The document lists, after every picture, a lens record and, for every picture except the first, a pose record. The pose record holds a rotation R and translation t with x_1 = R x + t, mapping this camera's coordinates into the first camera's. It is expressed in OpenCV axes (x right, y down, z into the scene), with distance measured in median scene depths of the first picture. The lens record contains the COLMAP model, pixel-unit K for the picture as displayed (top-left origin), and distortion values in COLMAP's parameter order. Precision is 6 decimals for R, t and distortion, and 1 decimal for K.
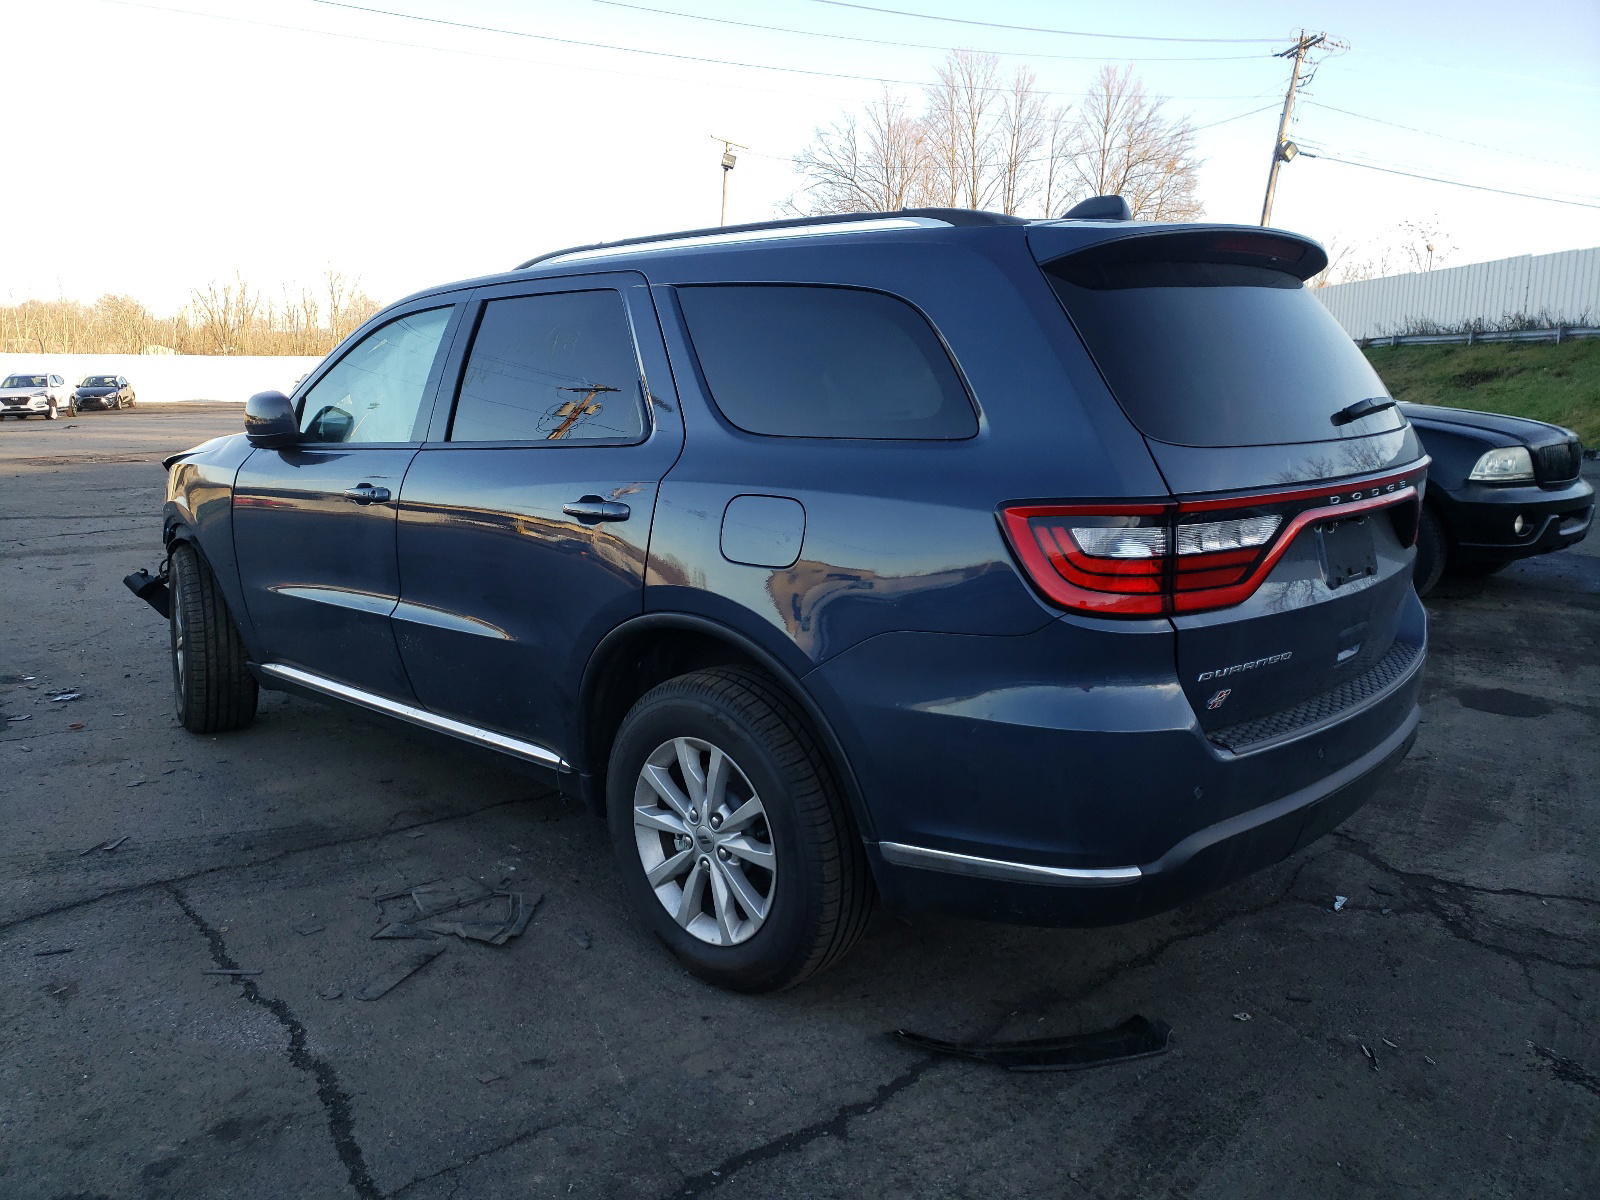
lens RADIAL K [[1201.8, 0, 800.0], [0, 1201.8, 600.0], [0, 0, 1]] dist [0.092184, -0.132304]
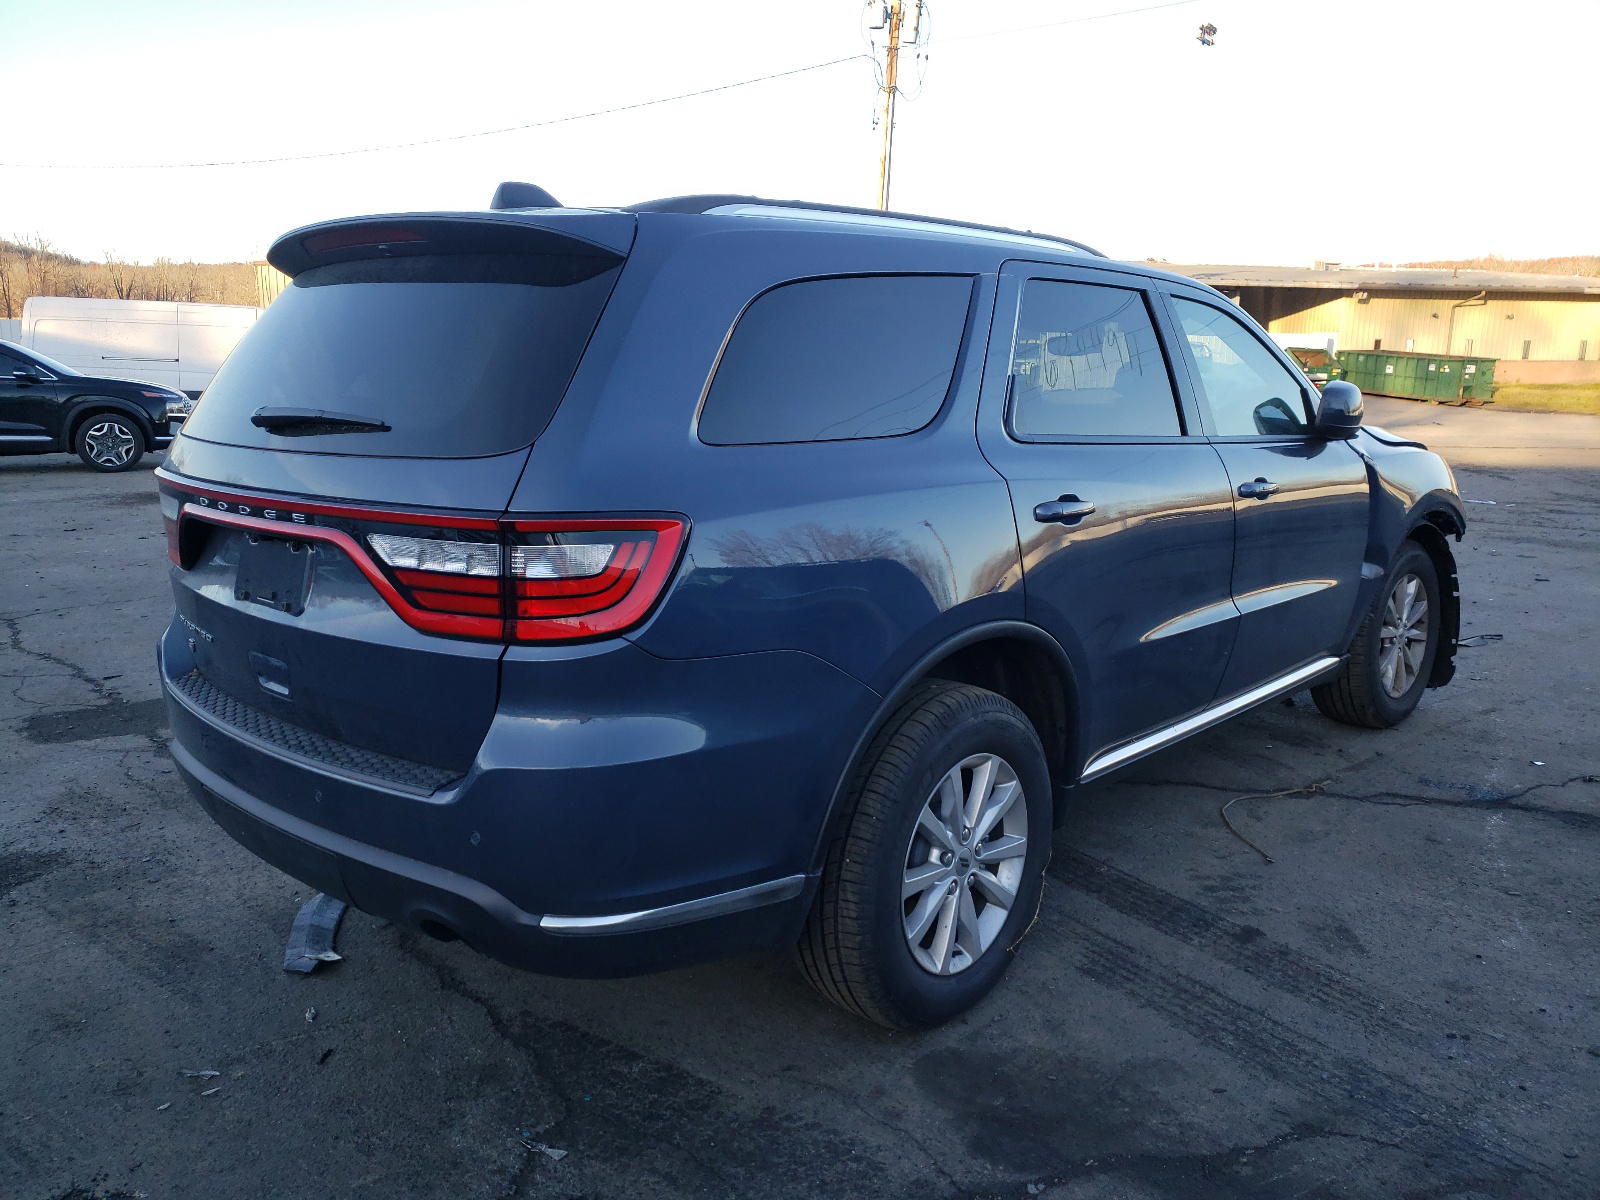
lens RADIAL K [[1201.8, 0, 800.0], [0, 1201.8, 600.0], [0, 0, 1]] dist [0.092184, -0.132304]
pose [[-0.129494, 0.064768, -0.989463, 1.113988], [-0.045904, 0.996403, 0.071230, -0.088163], [0.990517, 0.054645, -0.126055, 1.299766]]
